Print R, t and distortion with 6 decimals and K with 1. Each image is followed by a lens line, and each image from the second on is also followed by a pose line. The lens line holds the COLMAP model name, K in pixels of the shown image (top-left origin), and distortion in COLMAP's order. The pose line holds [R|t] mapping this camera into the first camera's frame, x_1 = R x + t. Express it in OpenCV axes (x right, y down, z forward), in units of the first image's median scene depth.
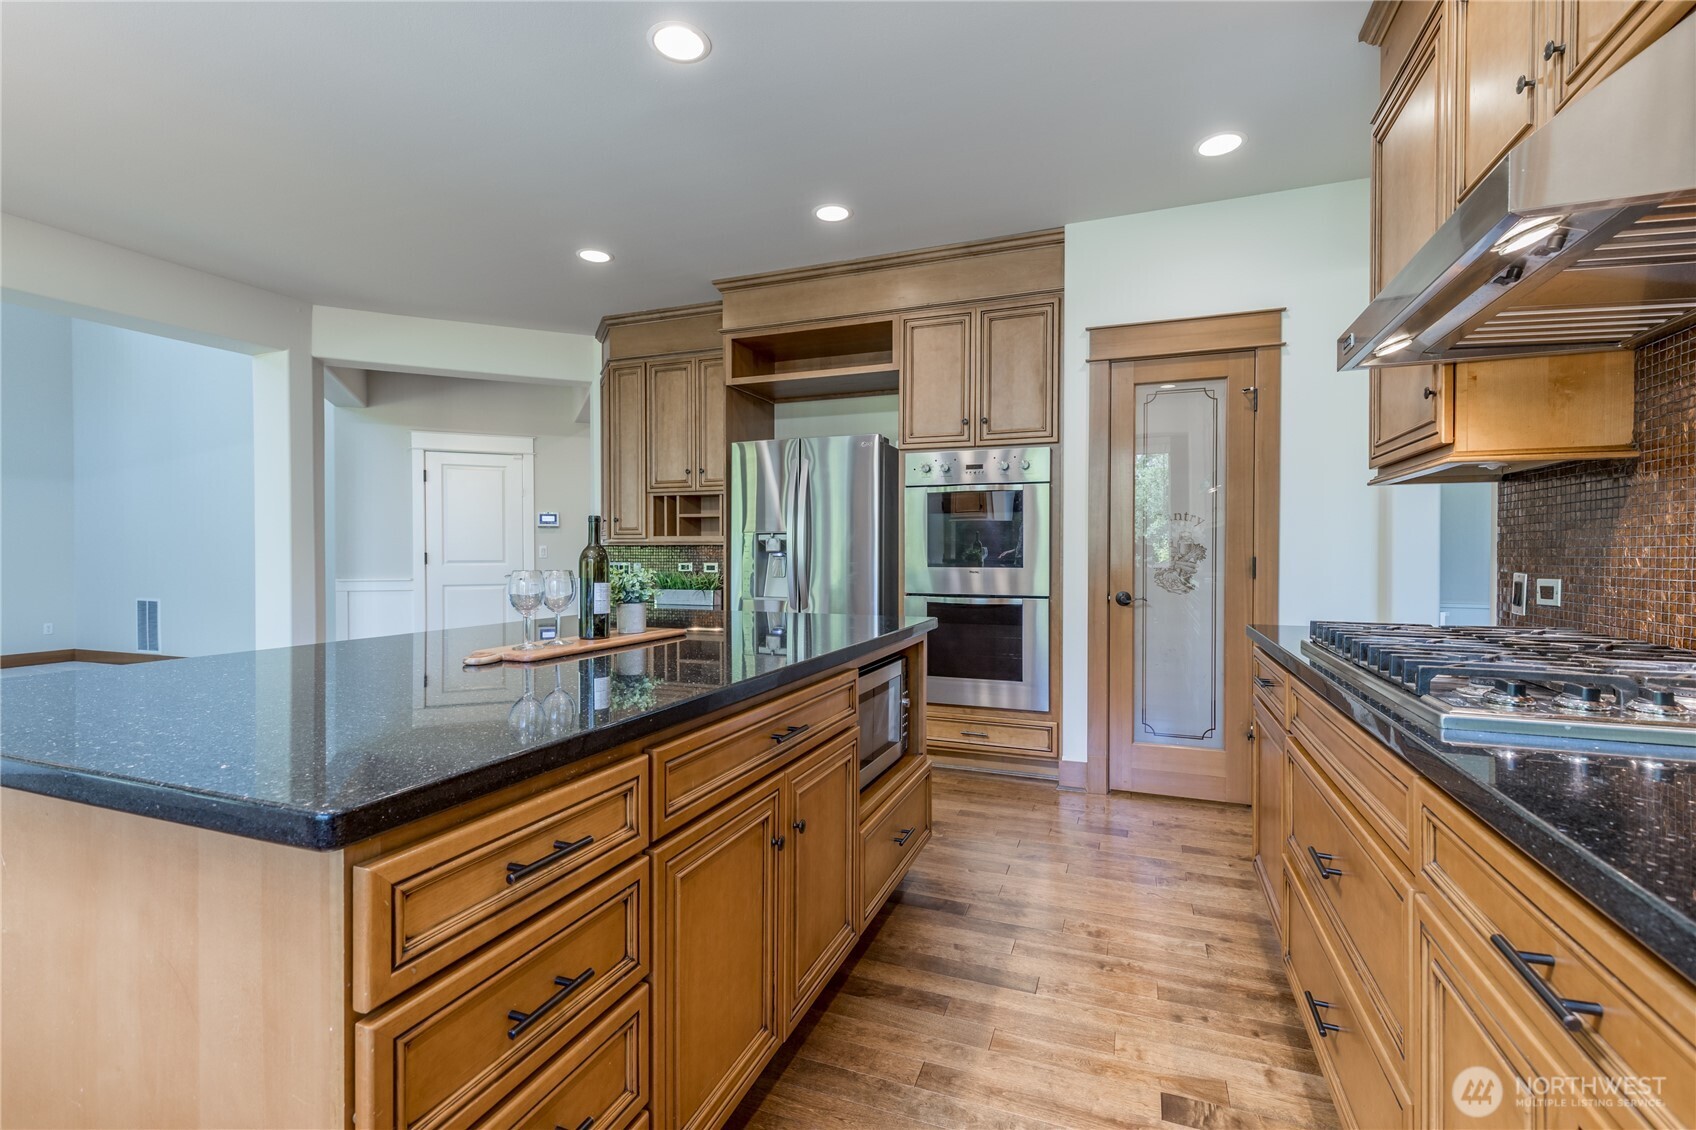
lens RADIAL K [[724.8, 0, 847.1], [0, 724.8, 563.0], [0, 0, 1]] dist [-0.000298, -0.000039]
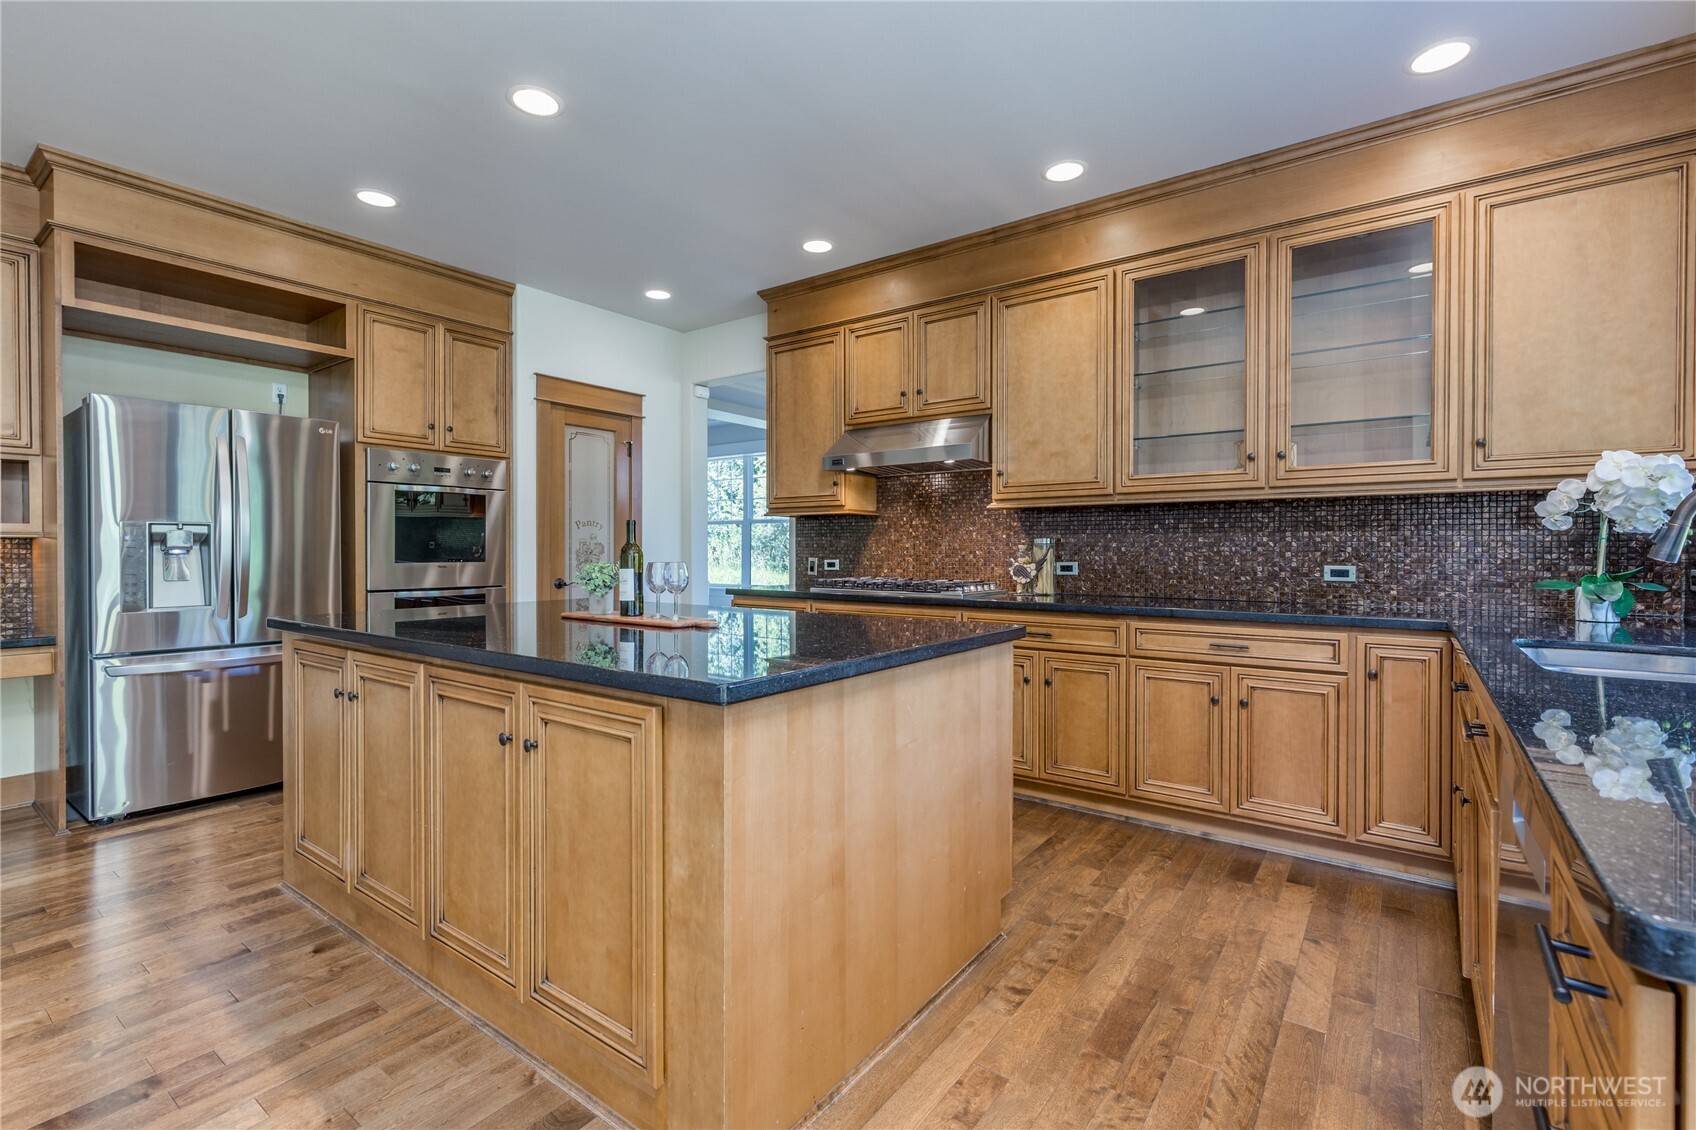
lens RADIAL K [[775.6, 0, 822.6], [0, 775.6, 552.8], [0, 0, 1]] dist [0.002919, 0.000196]
pose [[0.292320, -0.003355, 0.956315, -0.758667], [0.015474, 0.999880, -0.001223, 0.000842], [-0.956195, 0.015155, 0.292337, 0.117825]]
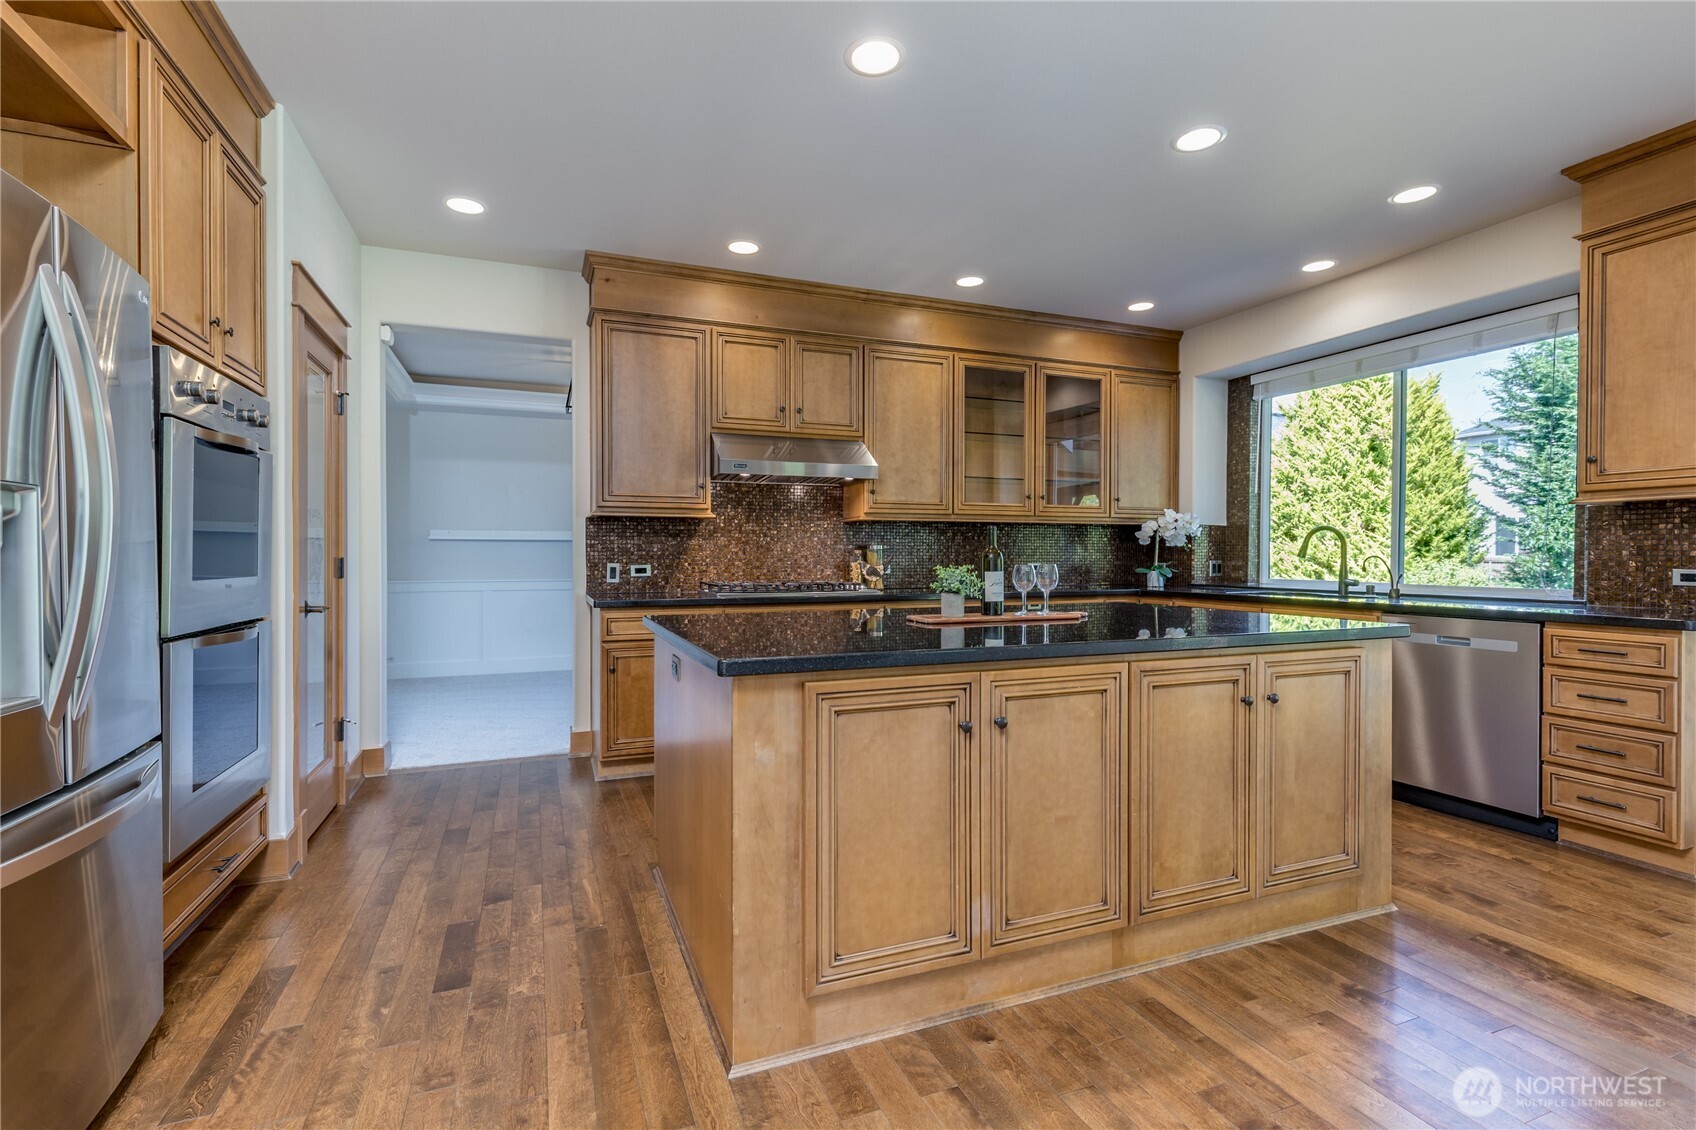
lens RADIAL K [[775.6, 0, 826.0], [0, 775.6, 558.1], [0, 0, 1]] dist [0.002919, 0.000196]
pose [[-0.664480, -0.002302, 0.747302, -0.605184], [0.013228, 0.999802, 0.014841, -0.013431], [-0.747189, 0.019747, -0.664319, 1.046239]]
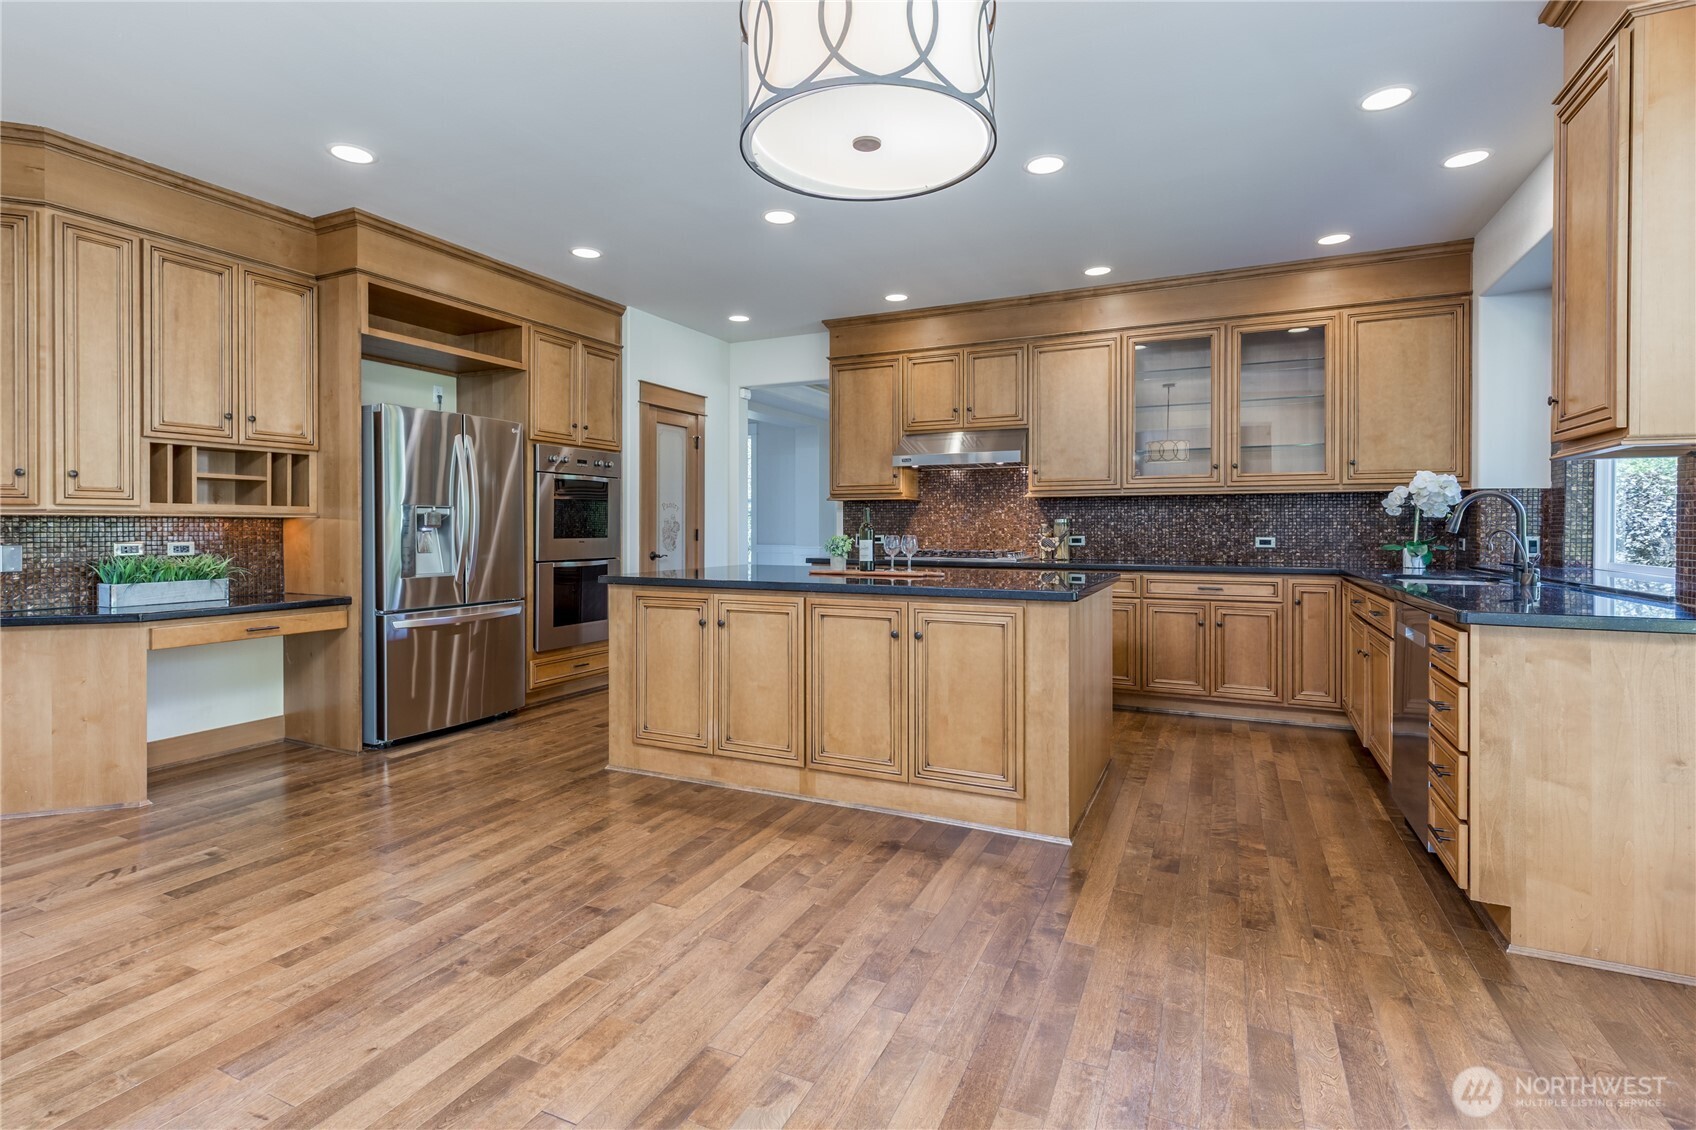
lens RADIAL K [[816.8, 0, 808.5], [0, 816.8, 526.1], [0, 0, 1]] dist [0.002024, -0.000416]
pose [[0.120176, 0.001905, 0.992751, -1.224943], [0.017138, 0.999845, -0.003993, -0.003584], [-0.992605, 0.017493, 0.120125, 0.413989]]
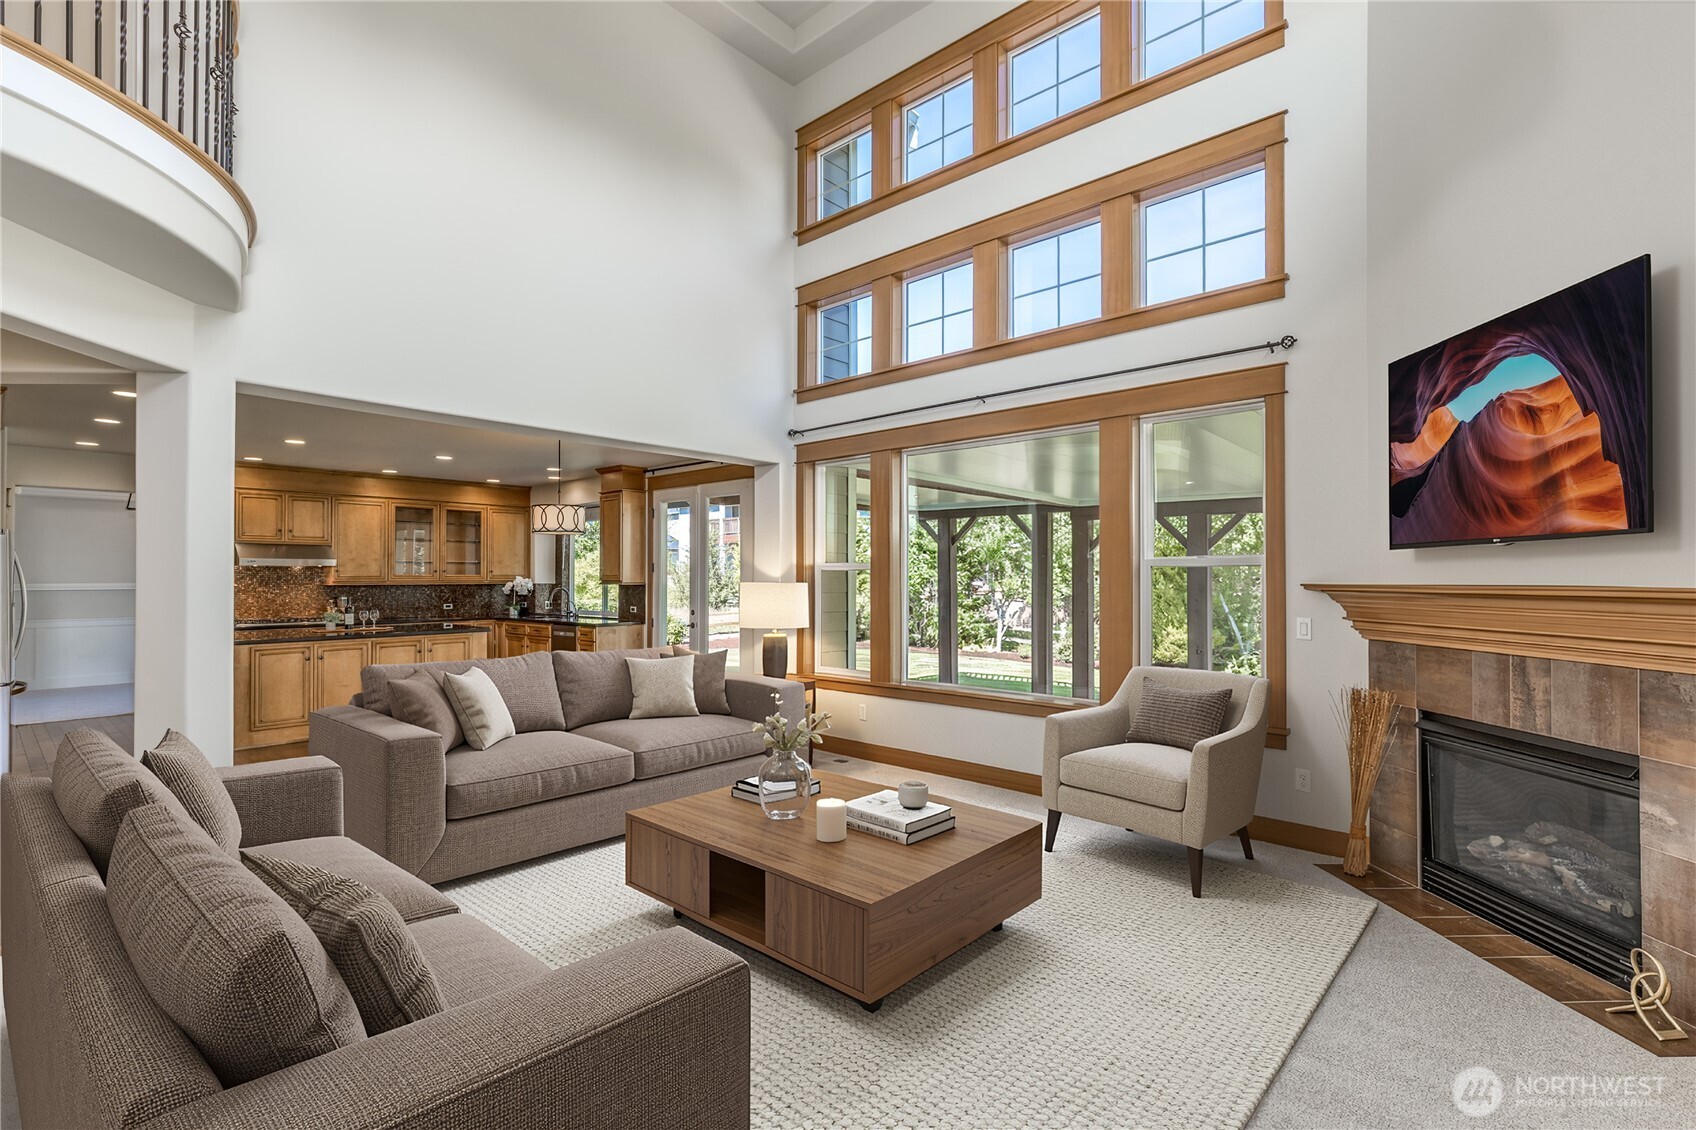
lens RADIAL K [[775.6, 0, 848.3], [0, 775.6, 569.7], [0, 0, 1]] dist [0.002919, 0.000196]
pose [[-0.932383, 0.007444, 0.361395, -2.089195], [0.011139, 0.999905, 0.008143, -0.102987], [-0.361300, 0.011618, -0.932377, 1.854200]]
